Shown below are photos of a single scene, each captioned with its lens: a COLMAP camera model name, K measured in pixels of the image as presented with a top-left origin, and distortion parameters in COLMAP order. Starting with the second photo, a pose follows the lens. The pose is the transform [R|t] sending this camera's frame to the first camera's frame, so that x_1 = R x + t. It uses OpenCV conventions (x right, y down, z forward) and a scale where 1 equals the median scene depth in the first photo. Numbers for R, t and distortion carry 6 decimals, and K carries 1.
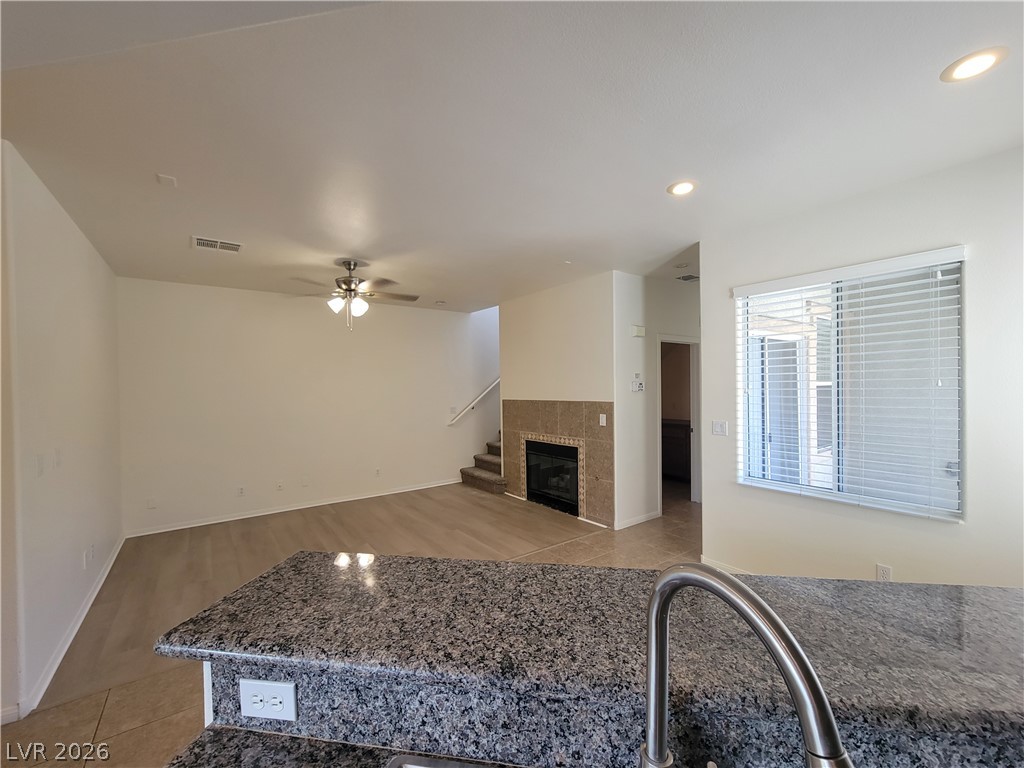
lens RADIAL K [[420.0, 0, 506.5], [0, 420.0, 386.9], [0, 0, 1]] dist [0.001339, -0.002259]
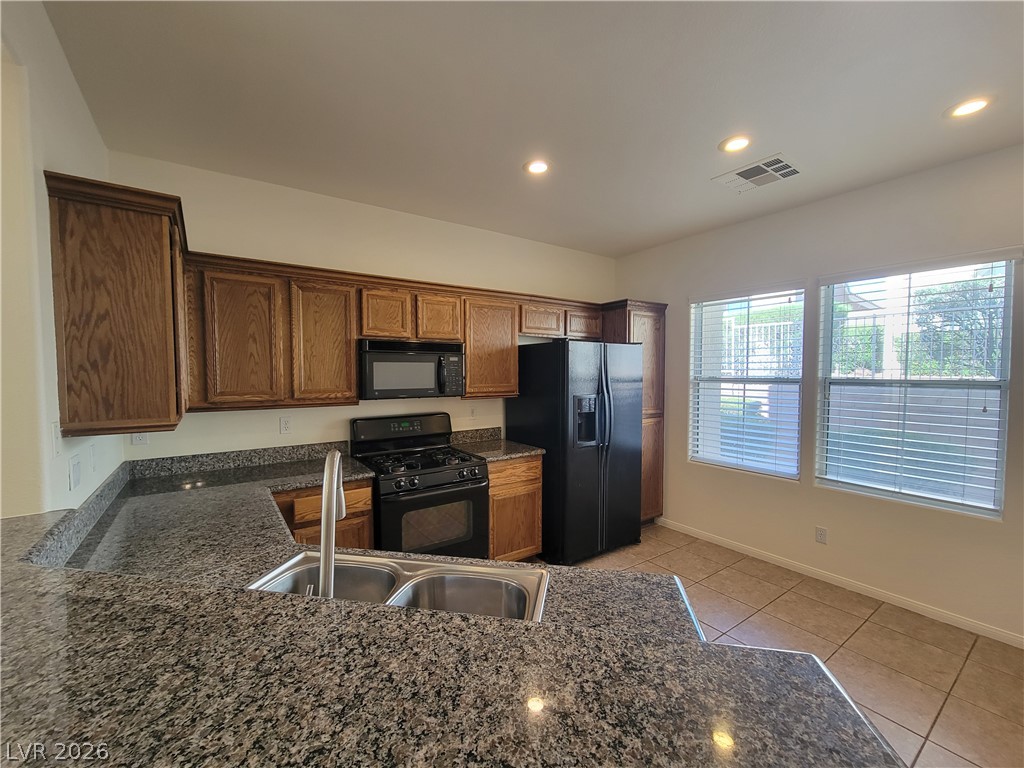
lens RADIAL K [[420.0, 0, 508.0], [0, 420.0, 388.9], [0, 0, 1]] dist [0.001339, -0.002259]
pose [[-0.999593, 0.016362, 0.023364, -0.042145], [0.017494, 0.998642, 0.049068, 0.003933], [-0.022530, 0.049456, -0.998522, 0.303152]]
